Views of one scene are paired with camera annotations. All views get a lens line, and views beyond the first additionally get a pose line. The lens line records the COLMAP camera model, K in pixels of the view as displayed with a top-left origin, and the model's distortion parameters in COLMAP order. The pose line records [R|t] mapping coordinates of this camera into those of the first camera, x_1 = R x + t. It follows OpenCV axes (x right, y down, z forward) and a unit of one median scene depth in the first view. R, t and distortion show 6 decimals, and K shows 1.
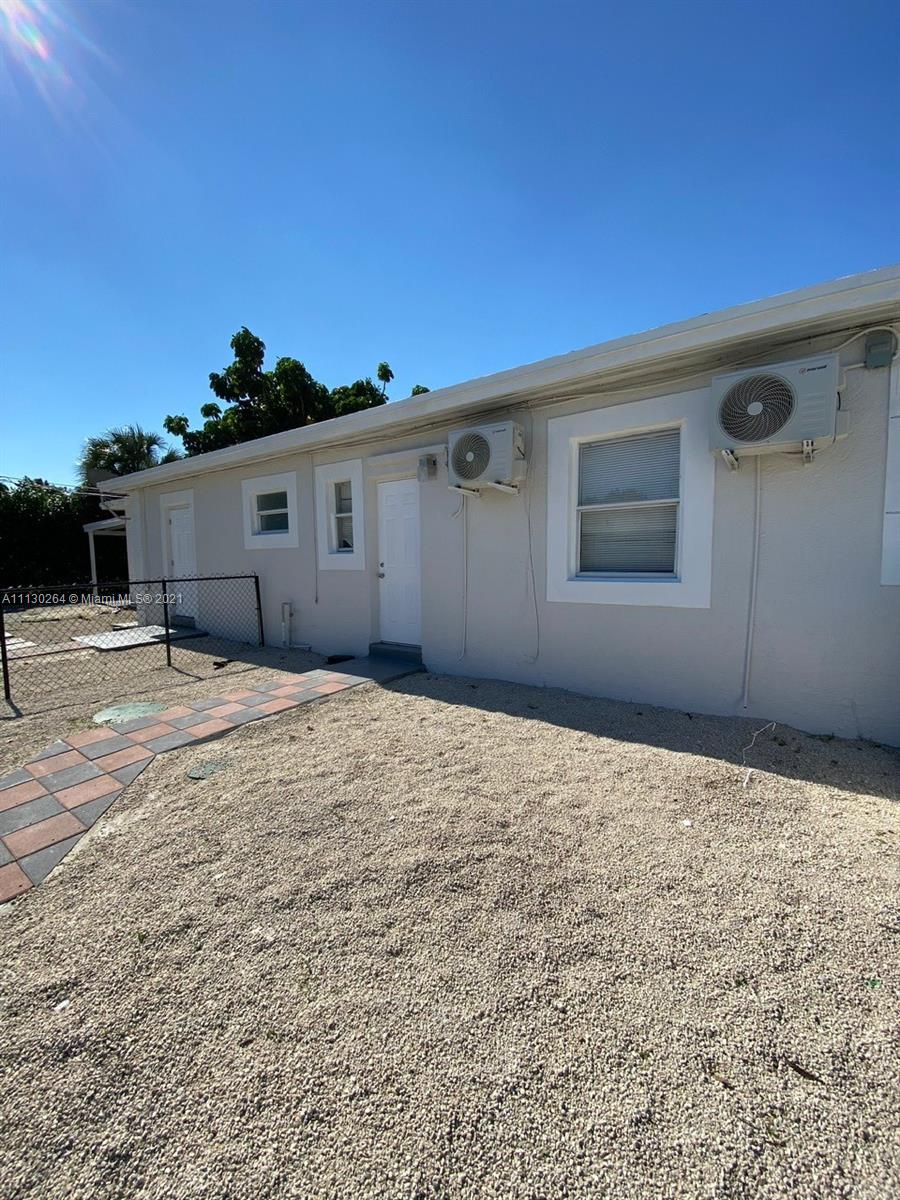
lens RADIAL K [[478.0, 0, 452.1], [0, 478.0, 604.4], [0, 0, 1]] dist [-0.002969, -0.000099]
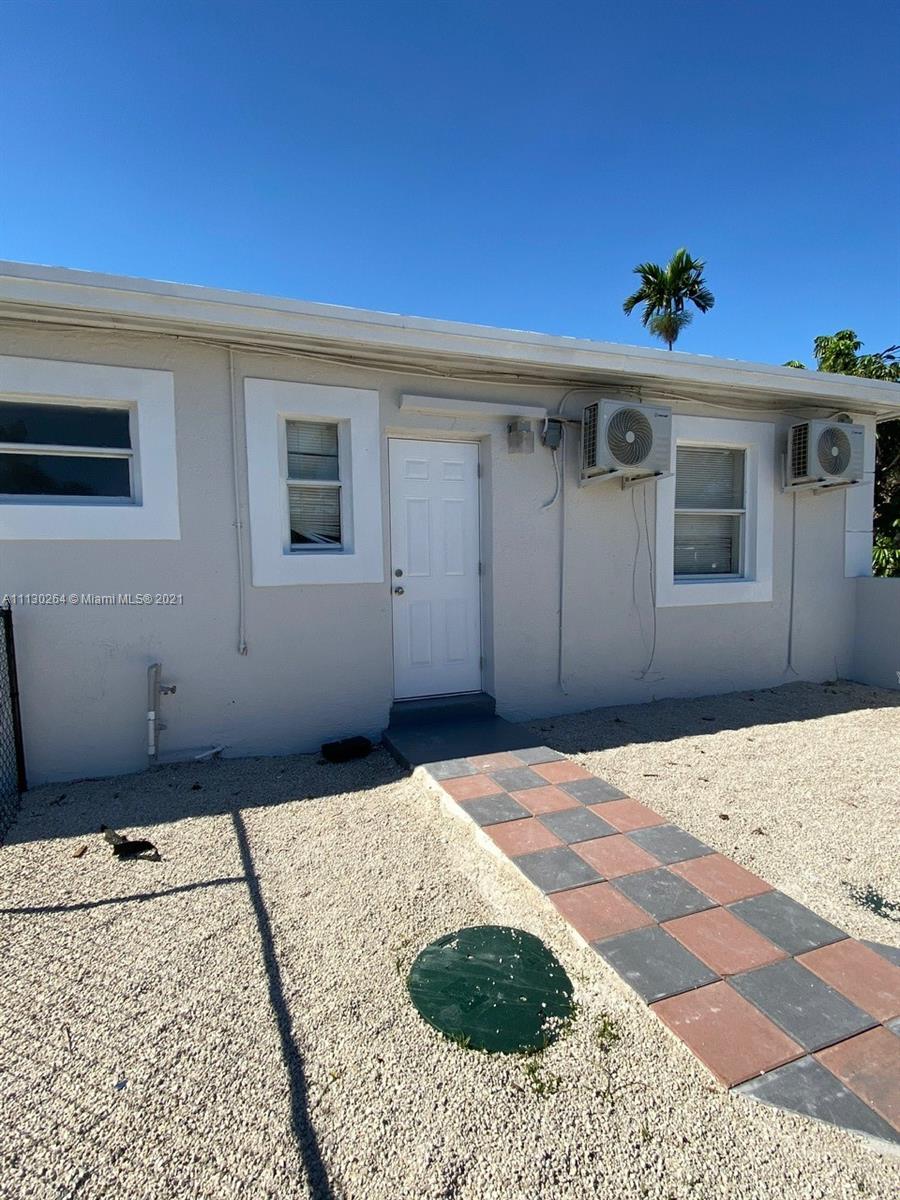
lens RADIAL K [[593.9, 0, 455.4], [0, 593.9, 598.4], [0, 0, 1]] dist [0.001499, 0.000070]
pose [[0.541675, -0.050560, 0.839066, -0.884890], [0.086578, 0.996236, 0.004139, -0.057109], [-0.836118, 0.070402, 0.544013, 0.636285]]
